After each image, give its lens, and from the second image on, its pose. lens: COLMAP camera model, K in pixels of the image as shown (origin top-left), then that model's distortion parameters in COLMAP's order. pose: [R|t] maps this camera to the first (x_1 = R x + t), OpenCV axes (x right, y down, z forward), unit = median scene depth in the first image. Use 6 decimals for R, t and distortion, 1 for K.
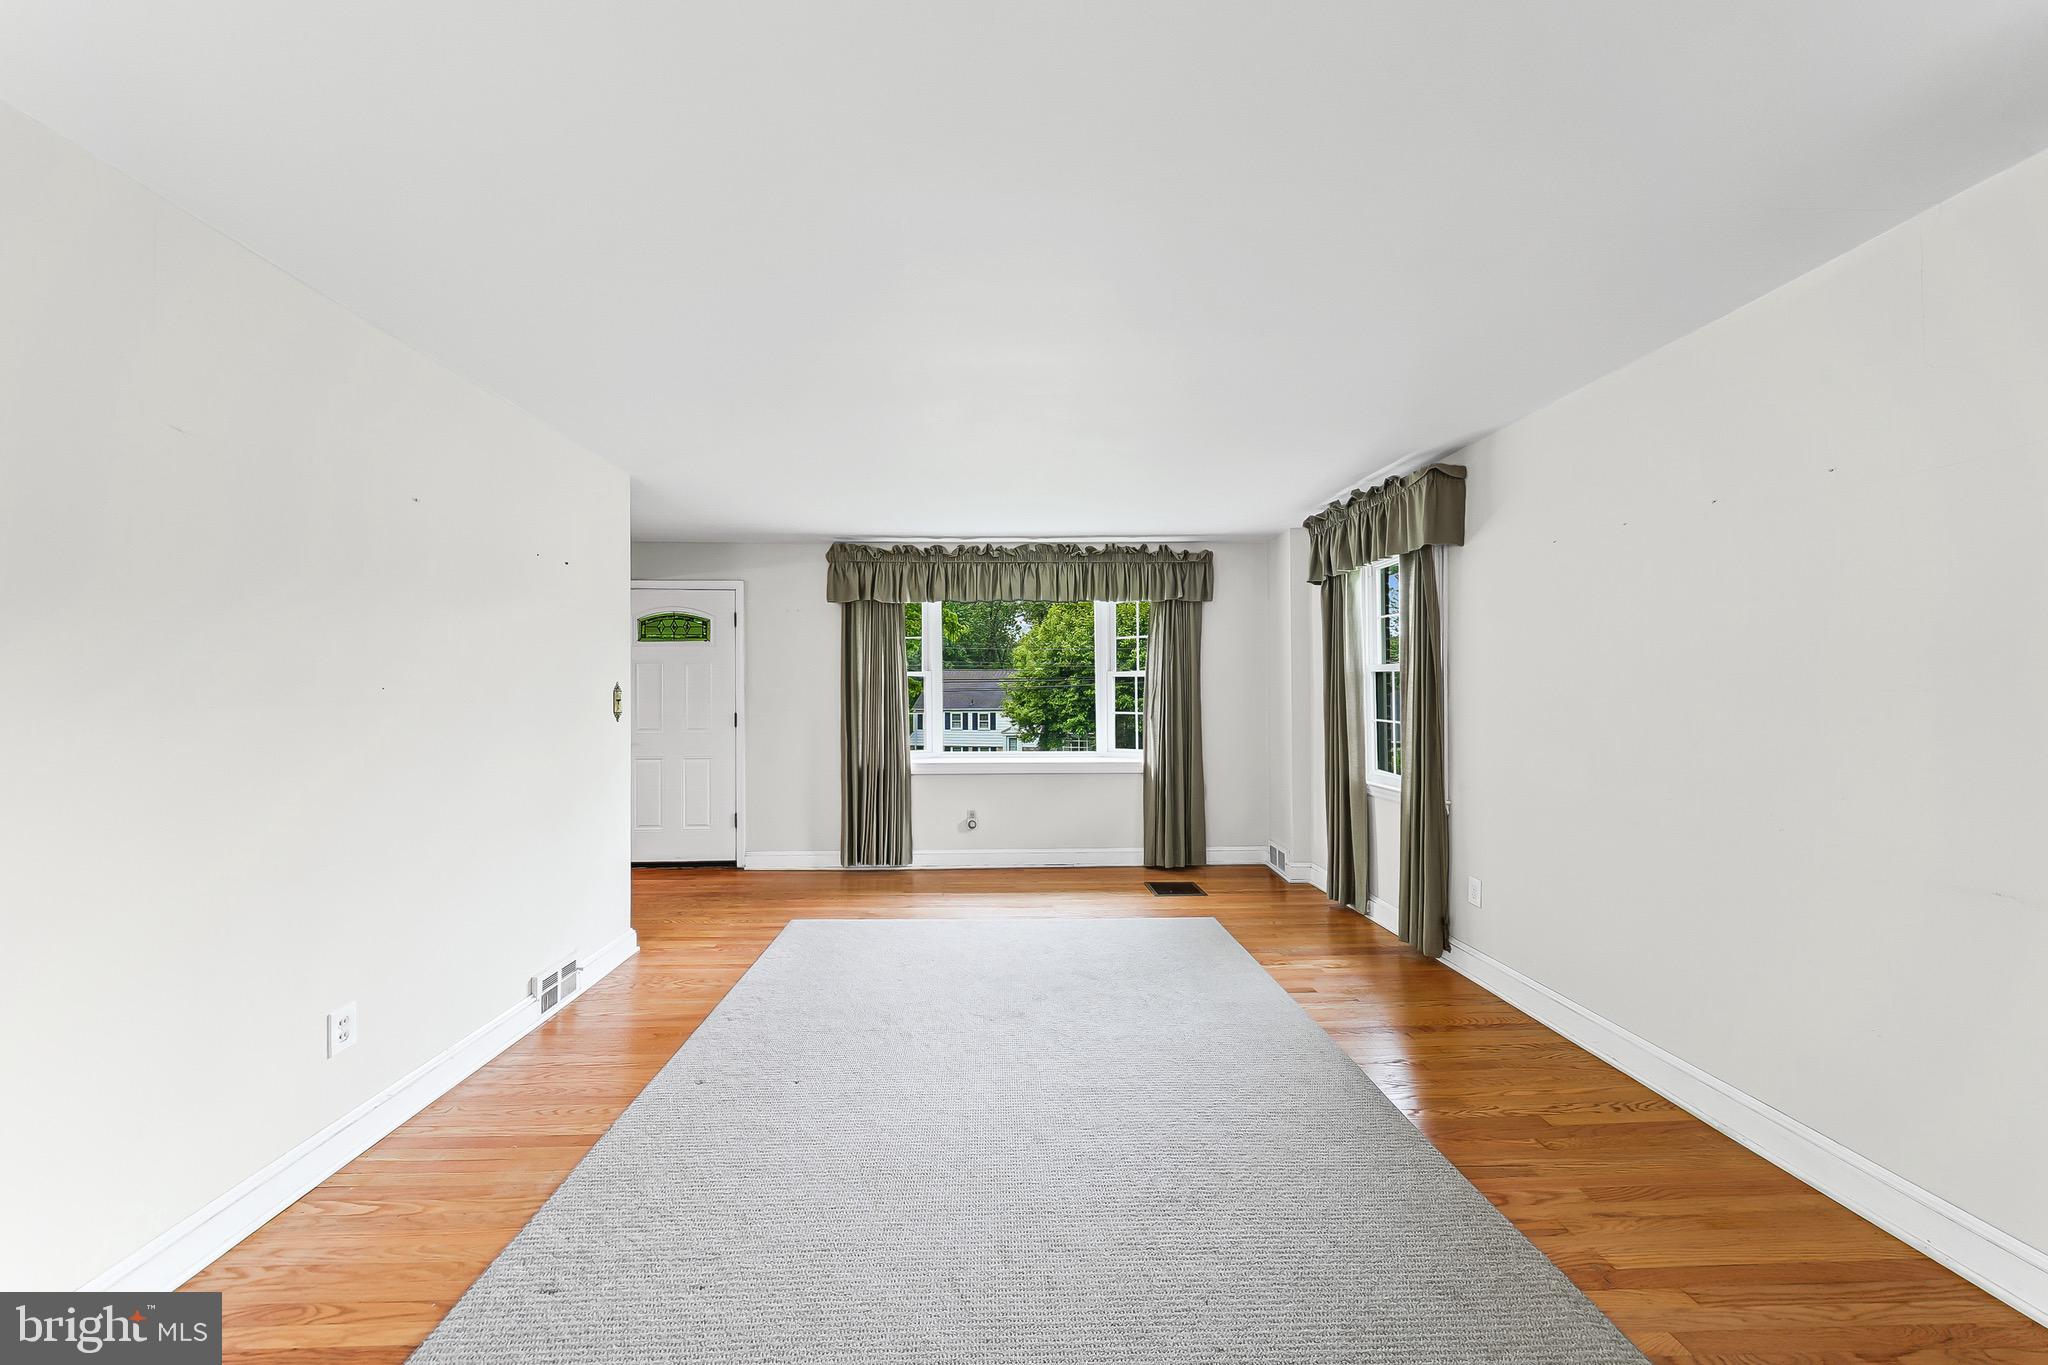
lens RADIAL K [[735.4, 0, 1024.0], [0, 735.4, 682.5], [0, 0, 1]] dist [-0.002110, -0.000455]
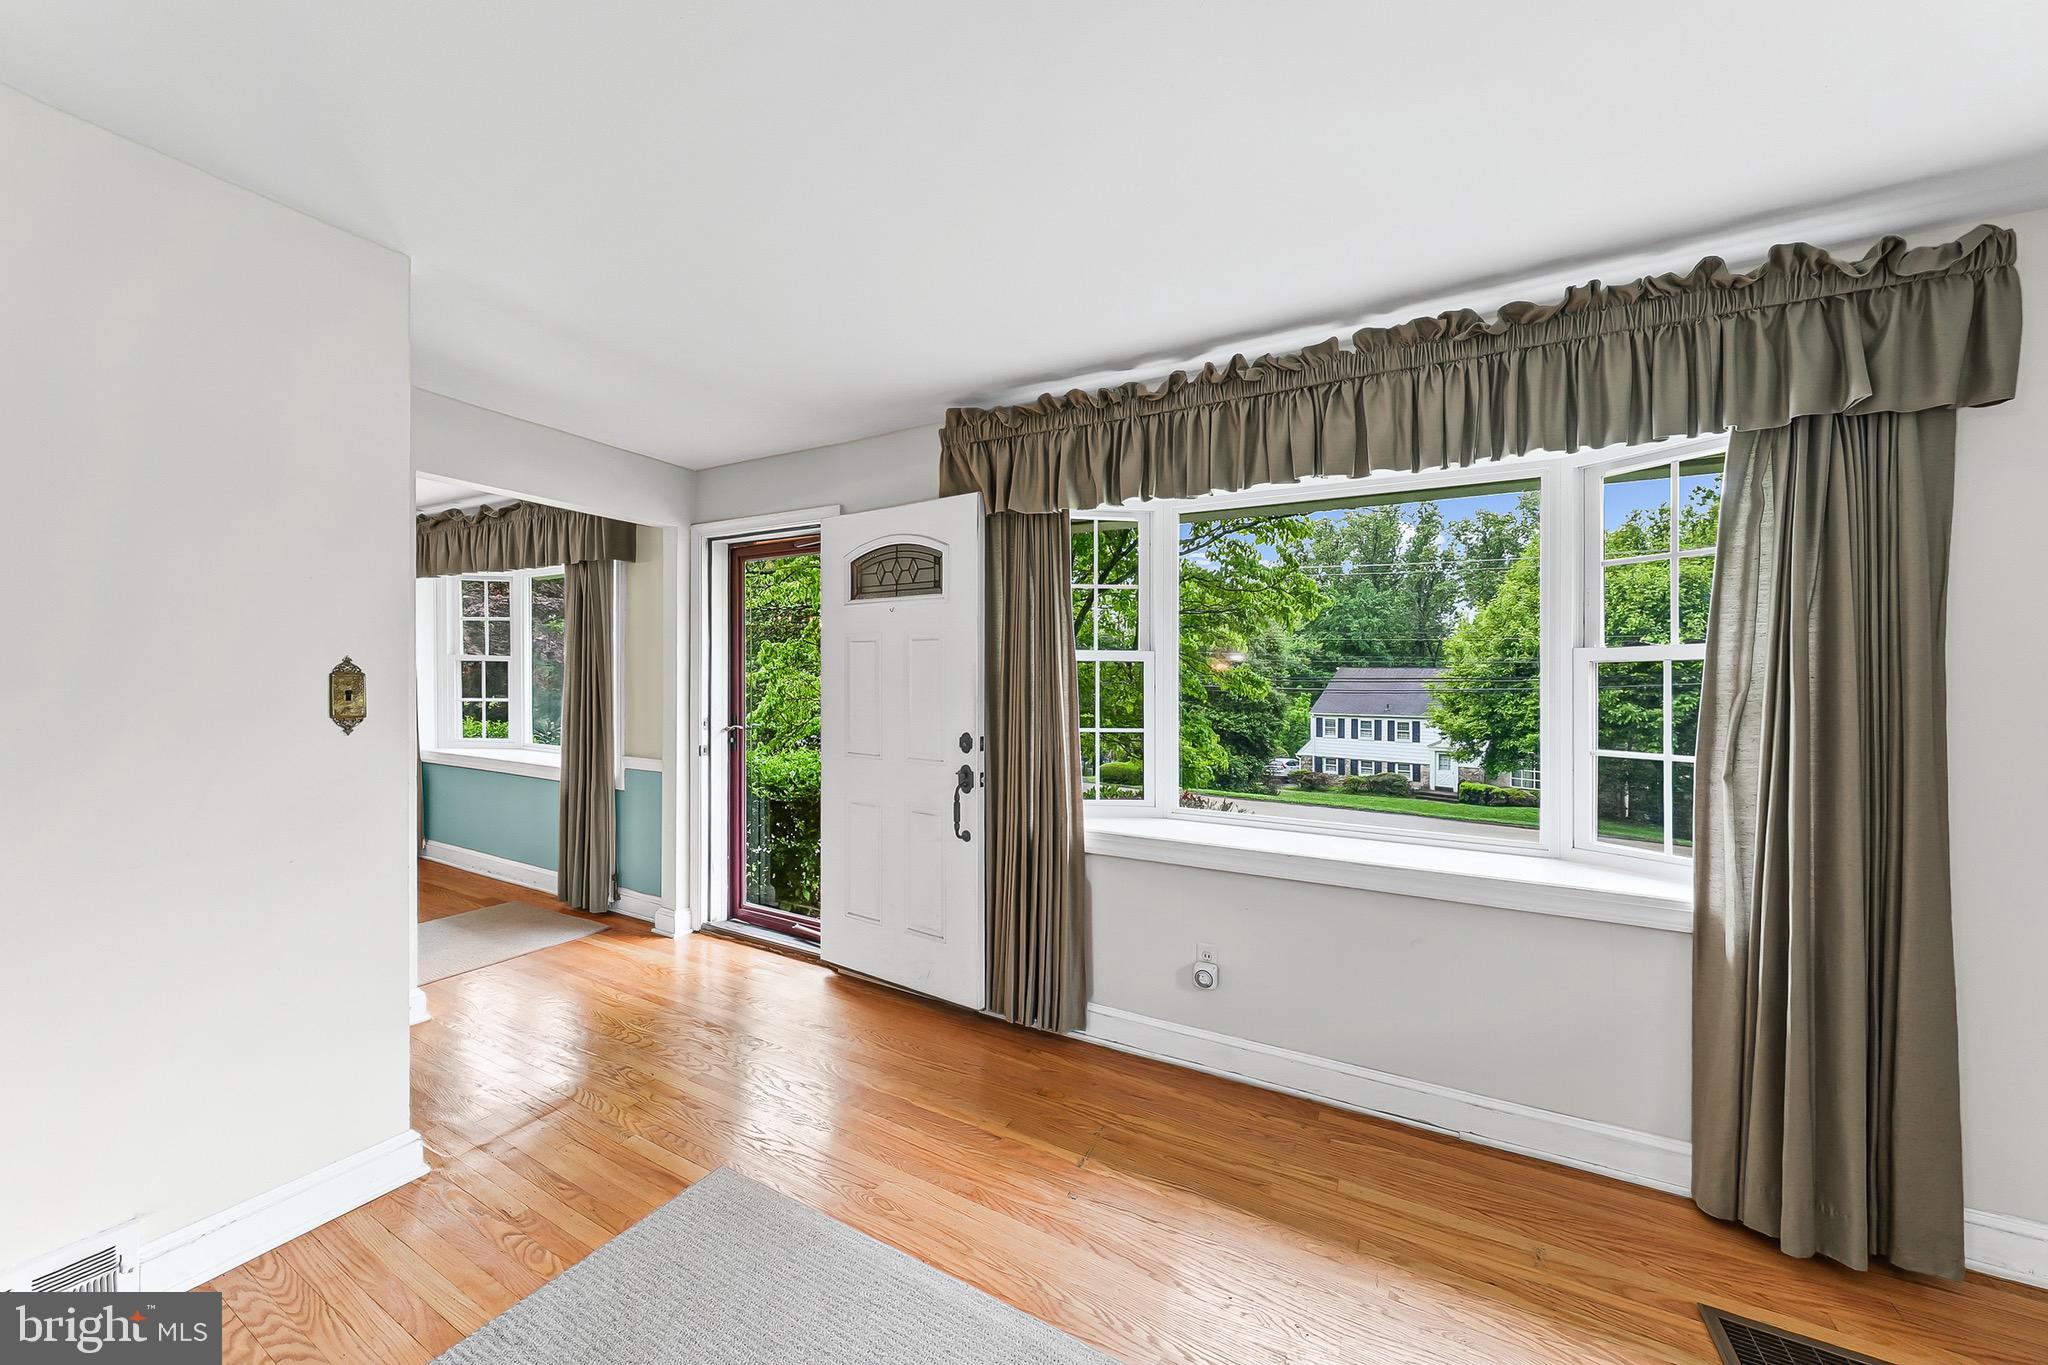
lens RADIAL K [[735.4, 0, 1024.0], [0, 735.4, 682.5], [0, 0, 1]] dist [-0.002110, -0.000455]
pose [[0.851275, 0.011124, -0.524603, 0.073486], [-0.010959, 0.999934, 0.003419, 0.006527], [0.524606, 0.002839, 0.851340, 0.538649]]
